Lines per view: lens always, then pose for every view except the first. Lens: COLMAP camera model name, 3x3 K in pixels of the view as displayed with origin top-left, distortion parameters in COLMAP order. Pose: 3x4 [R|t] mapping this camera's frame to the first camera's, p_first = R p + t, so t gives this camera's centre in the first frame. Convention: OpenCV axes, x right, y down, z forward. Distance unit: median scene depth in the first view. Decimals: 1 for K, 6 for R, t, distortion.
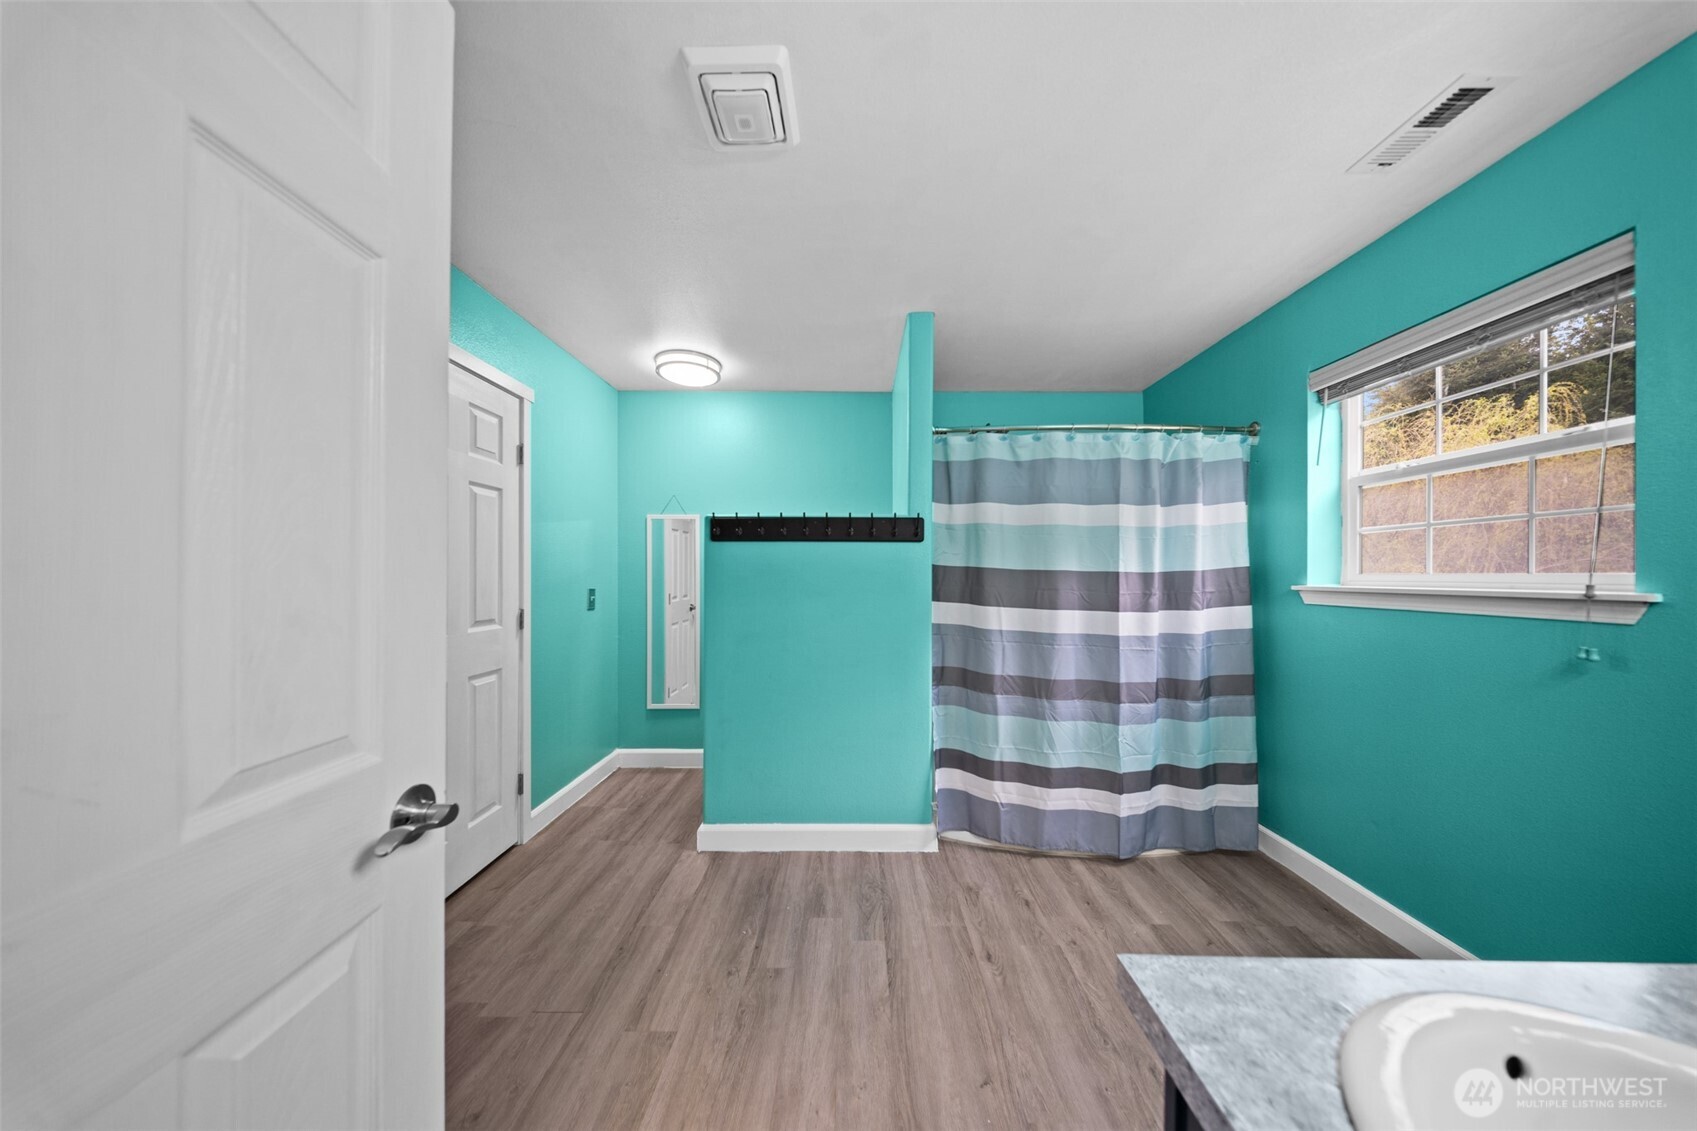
lens RADIAL K [[511.1, 0, 855.7], [0, 511.1, 575.2], [0, 0, 1]] dist [-0.003100, -0.000178]
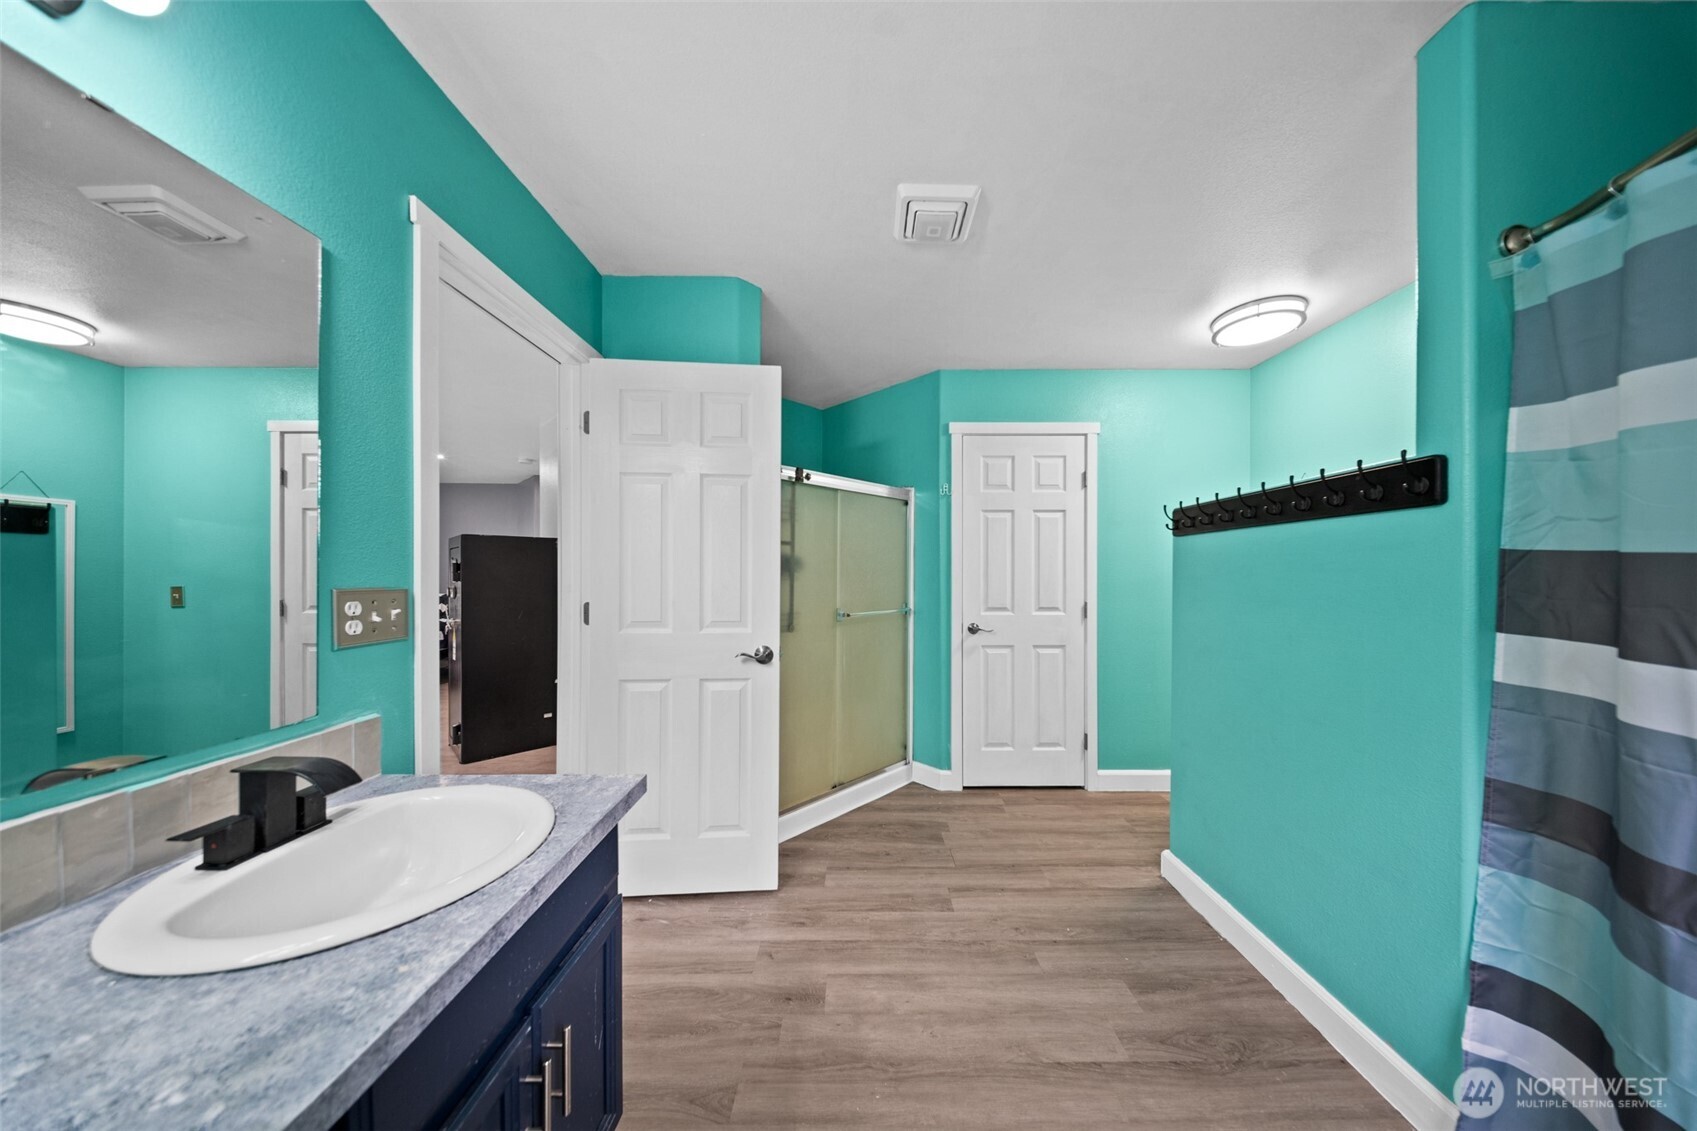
lens RADIAL K [[511.1, 0, 861.4], [0, 511.1, 573.3], [0, 0, 1]] dist [-0.003100, -0.000178]
pose [[0.000374, -0.005493, -0.999985, 0.643296], [-0.001540, 0.999984, -0.005493, 0.003740], [0.999999, 0.001542, 0.000366, 0.479698]]
